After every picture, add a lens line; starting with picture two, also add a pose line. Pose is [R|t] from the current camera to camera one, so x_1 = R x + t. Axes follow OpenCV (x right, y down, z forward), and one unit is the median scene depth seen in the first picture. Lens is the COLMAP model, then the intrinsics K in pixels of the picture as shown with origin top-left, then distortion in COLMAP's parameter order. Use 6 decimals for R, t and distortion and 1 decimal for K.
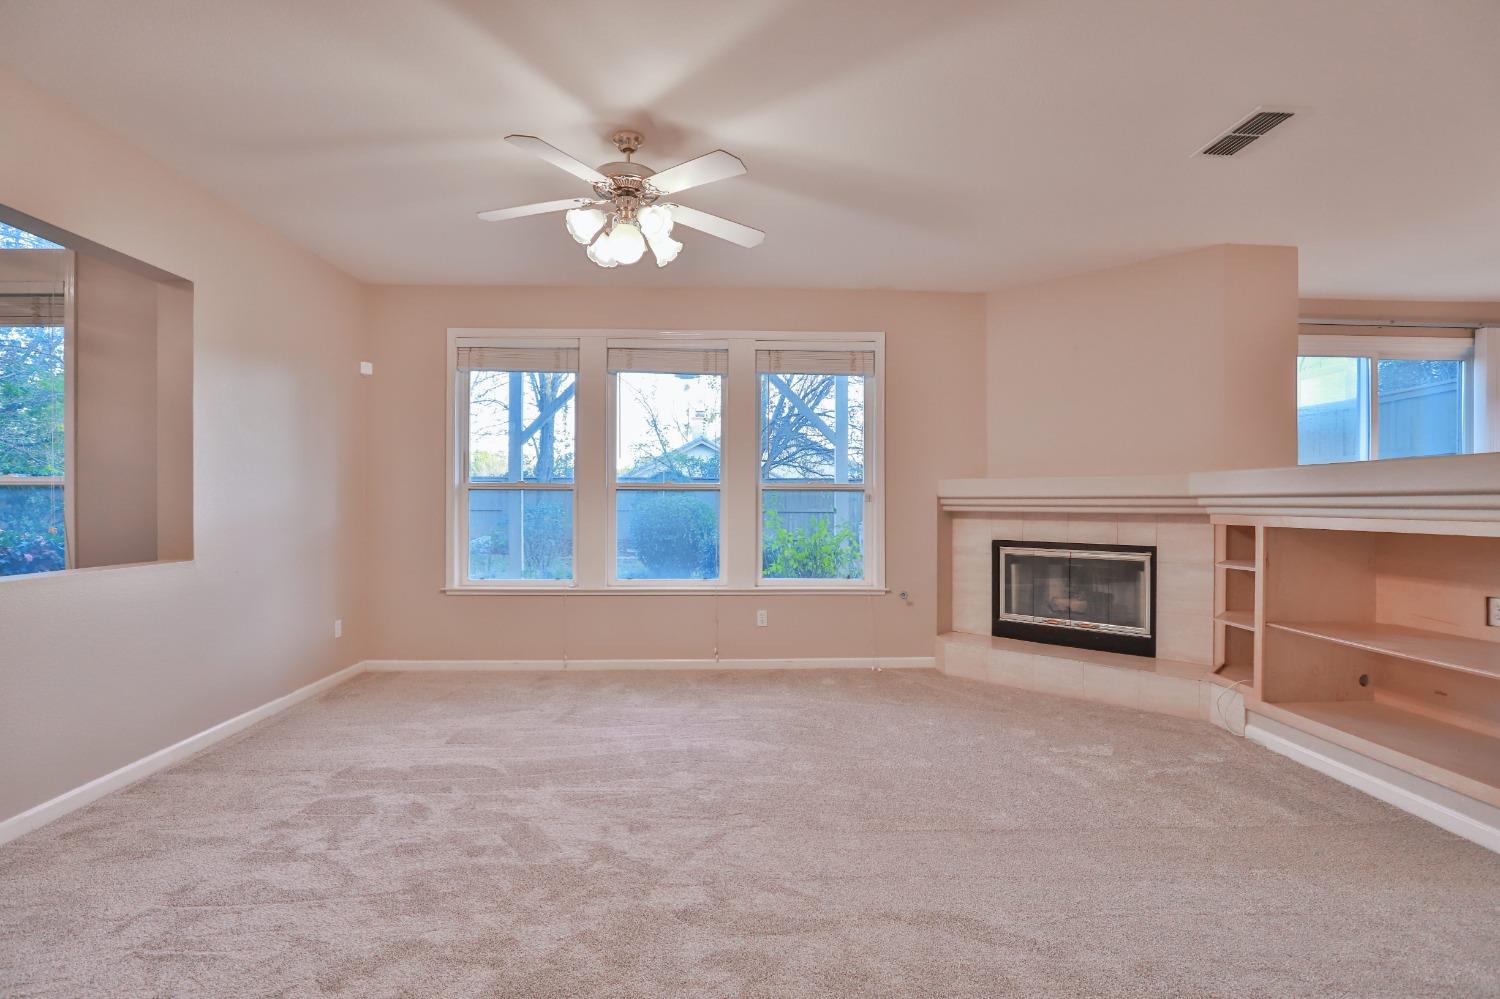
lens RADIAL K [[689.5, 0, 743.4], [0, 689.5, 499.3], [0, 0, 1]] dist [-0.016268, 0.001958]
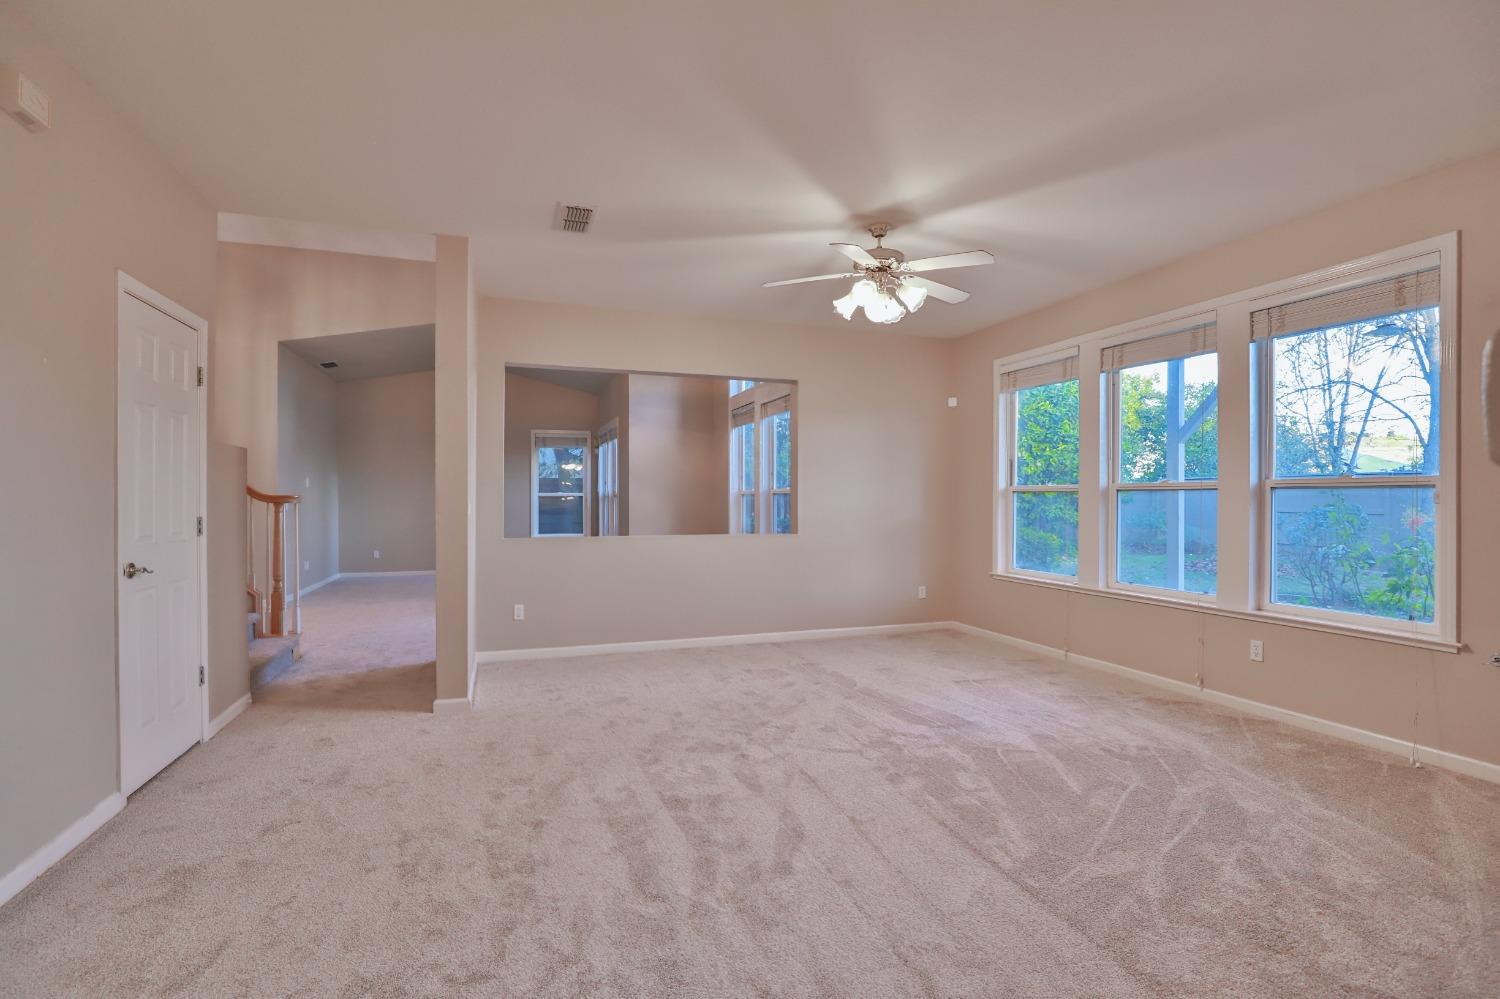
lens RADIAL K [[689.5, 0, 755.2], [0, 689.5, 500.8], [0, 0, 1]] dist [-0.016268, 0.001958]
pose [[0.317094, -0.000166, -0.948394, 0.891848], [0.000534, 1.000000, 0.000004, 0.001251], [0.948394, -0.000508, 0.317094, 0.312612]]
